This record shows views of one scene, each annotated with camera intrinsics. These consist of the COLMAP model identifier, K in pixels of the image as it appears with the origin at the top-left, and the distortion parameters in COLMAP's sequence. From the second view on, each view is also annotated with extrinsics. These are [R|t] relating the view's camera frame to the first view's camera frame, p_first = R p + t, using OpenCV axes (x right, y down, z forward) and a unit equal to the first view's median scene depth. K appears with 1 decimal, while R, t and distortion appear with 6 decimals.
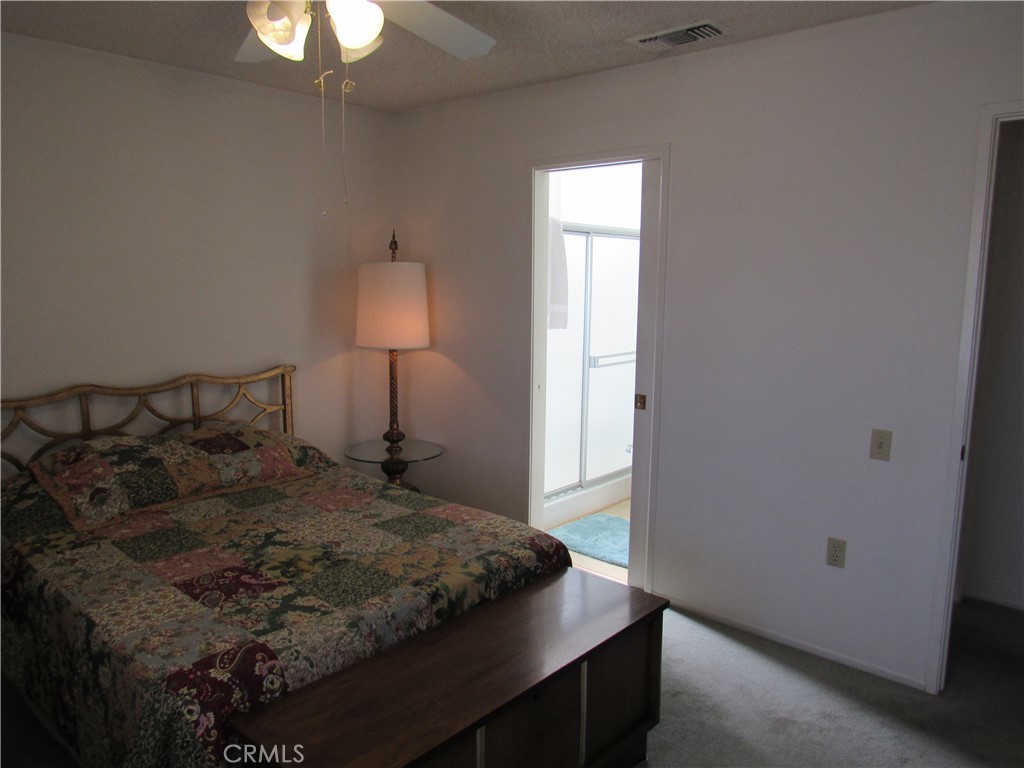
lens RADIAL K [[735.2, 0, 511.5], [0, 735.2, 390.3], [0, 0, 1]] dist [-0.029470, 0.014162]
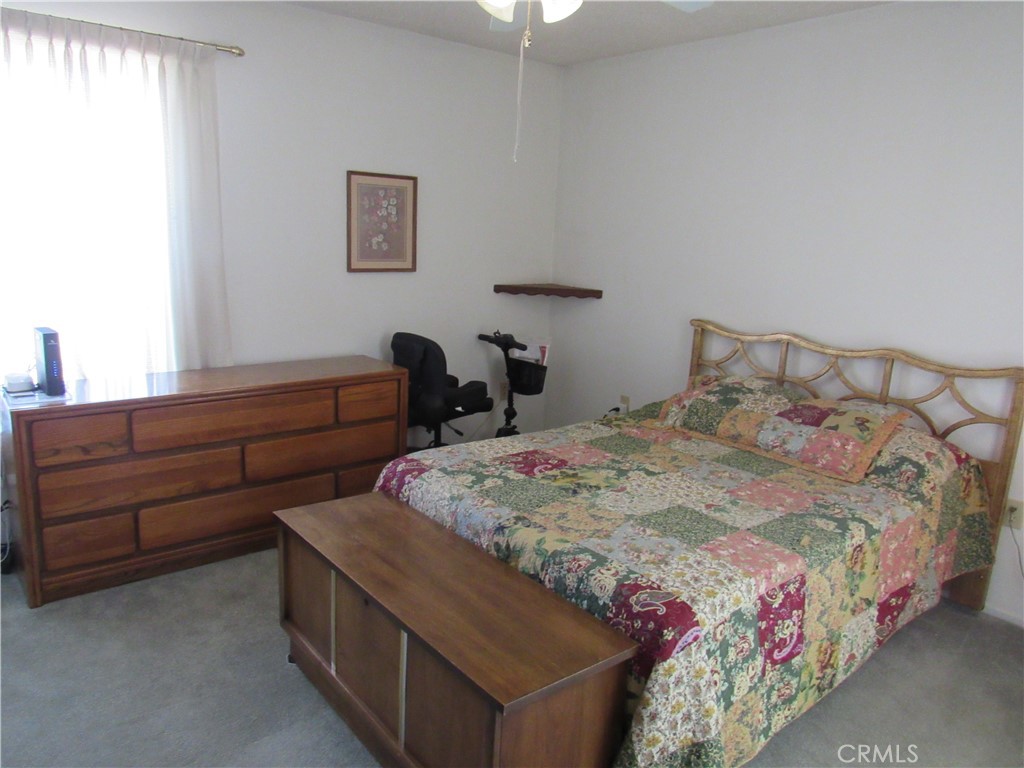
lens RADIAL K [[735.2, 0, 511.1], [0, 735.2, 377.8], [0, 0, 1]] dist [-0.029470, 0.014162]
pose [[-0.162715, 0.177578, -0.970562, 0.762597], [-0.194099, 0.958689, 0.207947, -0.123880], [0.967393, 0.222221, -0.121525, 0.978249]]
